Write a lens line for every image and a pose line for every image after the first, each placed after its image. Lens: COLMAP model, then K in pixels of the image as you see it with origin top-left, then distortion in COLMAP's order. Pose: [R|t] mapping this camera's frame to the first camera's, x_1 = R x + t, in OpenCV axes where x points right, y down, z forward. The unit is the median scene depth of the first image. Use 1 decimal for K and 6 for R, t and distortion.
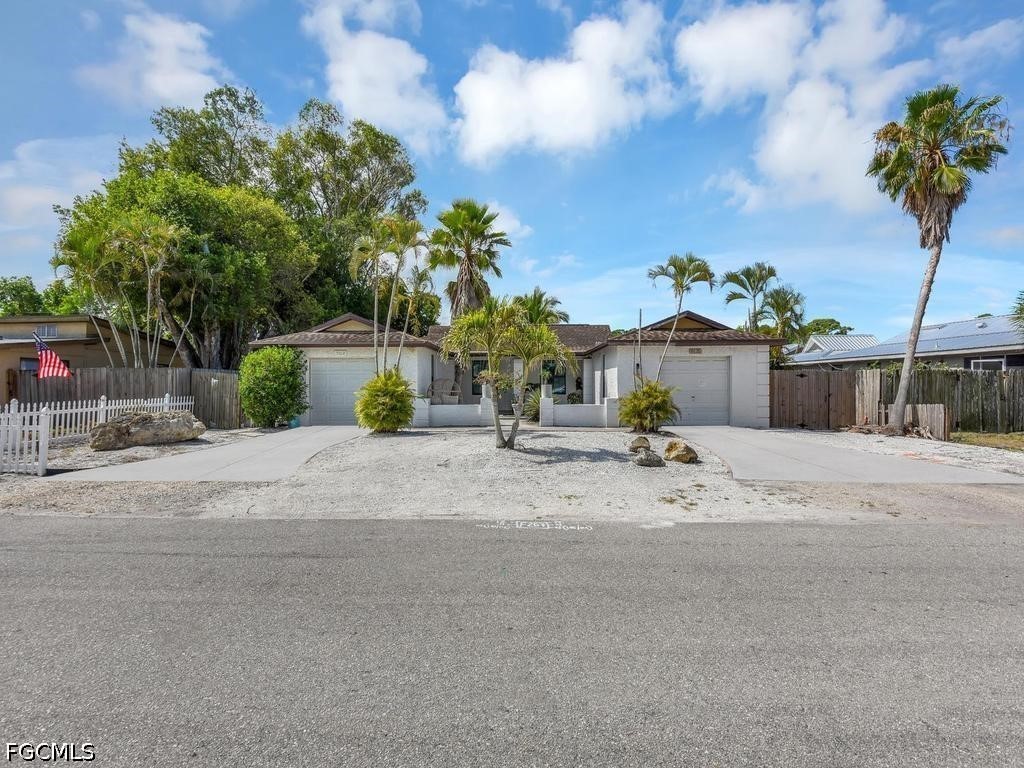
lens RADIAL K [[463.2, 0, 512.0], [0, 463.2, 384.0], [0, 0, 1]] dist [-0.000210, -0.000472]
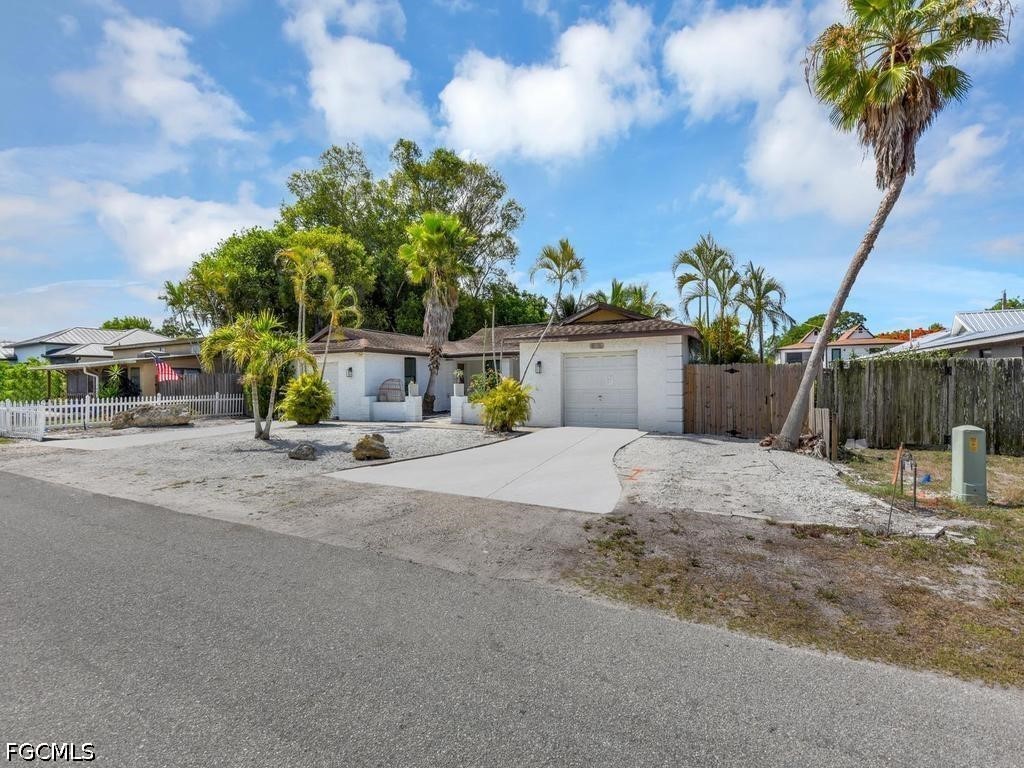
lens RADIAL K [[463.2, 0, 512.0], [0, 463.2, 384.0], [0, 0, 1]] dist [-0.000210, -0.000472]
pose [[0.910394, -0.005183, -0.413711, 0.623813], [0.006110, 0.999981, 0.000919, 0.002083], [0.413698, -0.003364, 0.910408, 0.109366]]
